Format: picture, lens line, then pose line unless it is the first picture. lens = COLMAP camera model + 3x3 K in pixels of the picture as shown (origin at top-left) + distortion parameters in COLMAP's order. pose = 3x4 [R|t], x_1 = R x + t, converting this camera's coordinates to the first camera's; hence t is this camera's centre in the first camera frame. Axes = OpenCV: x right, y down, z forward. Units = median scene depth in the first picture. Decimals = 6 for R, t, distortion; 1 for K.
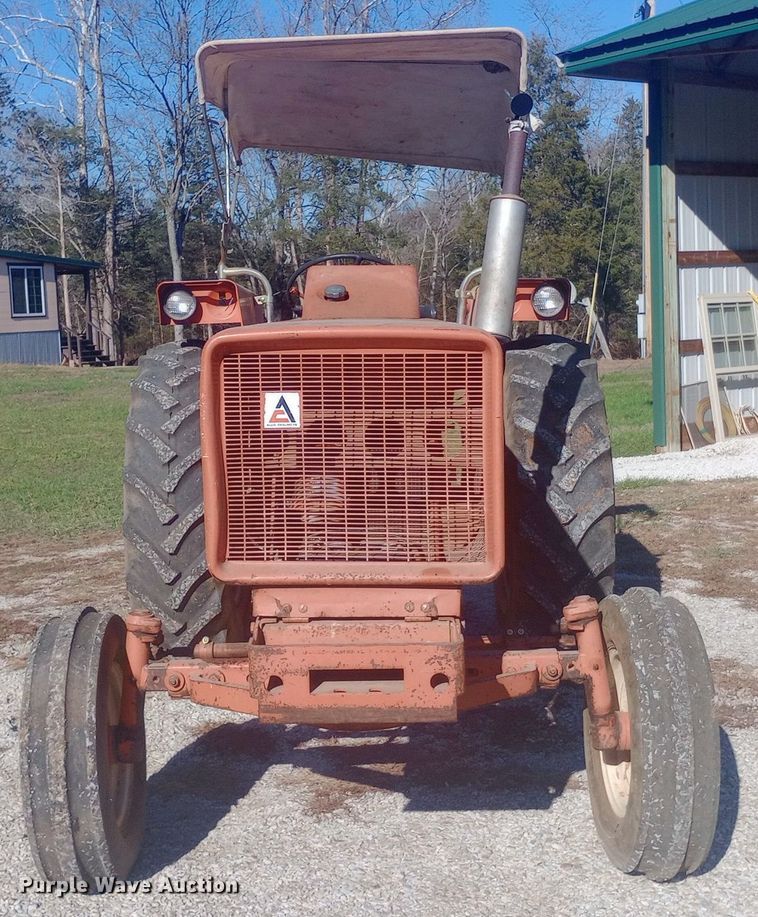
lens RADIAL K [[1337.1, 0, 377.4], [0, 1337.1, 398.1], [0, 0, 1]] dist [0.134411, -0.011243]
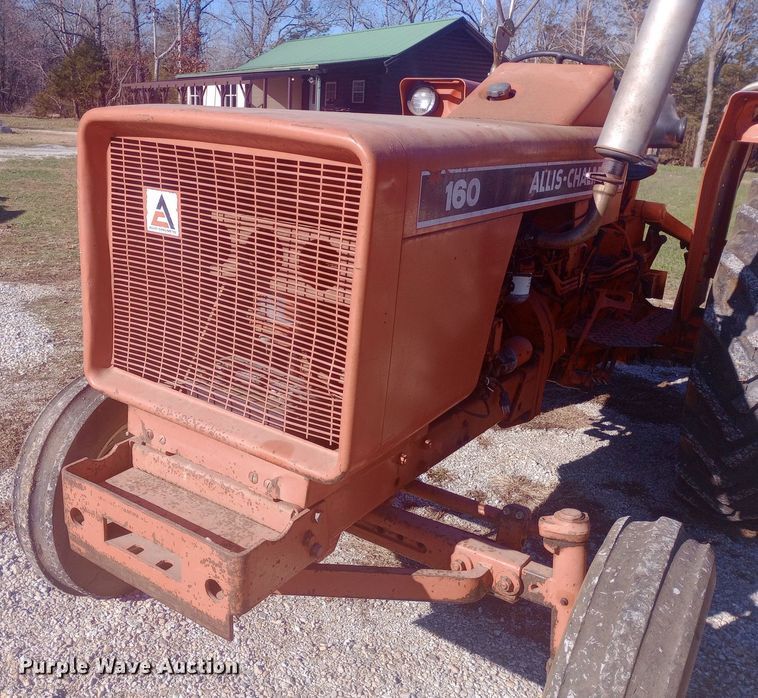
lens RADIAL K [[773.6, 0, 298.2], [0, 773.6, 350.1], [0, 0, 1]] dist [0.085414, -0.149318]
pose [[0.802257, 0.237503, -0.547701, 0.266735], [-0.109490, 0.960430, 0.256098, -0.039371], [0.586853, -0.145489, 0.796515, 0.609998]]
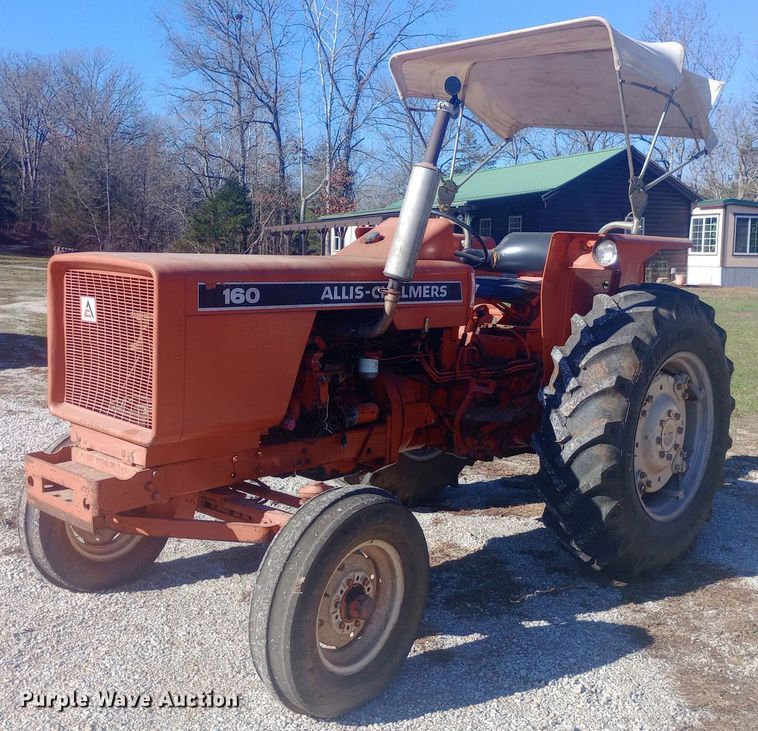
lens RADIAL K [[929.7, 0, 359.7], [0, 929.7, 352.2], [0, 0, 1]] dist [0.089332, -0.081330]
pose [[0.723838, 0.122973, -0.678922, 0.818907], [-0.090757, 0.992409, 0.082994, -0.054658], [0.683975, 0.001543, 0.729504, 0.412488]]
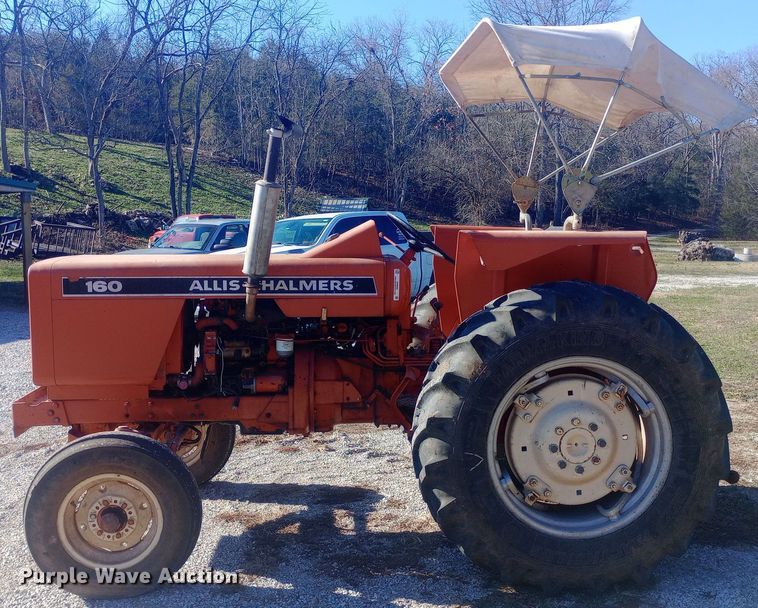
lens RADIAL K [[852.5, 0, 379.0], [0, 852.5, 304.0], [0, 0, 1]] dist [0.094403, -0.025109]
pose [[0.058976, 0.122578, -0.990705, 1.324169], [-0.063877, 0.990862, 0.118795, -0.168095], [0.996214, 0.056277, 0.066267, 1.331216]]
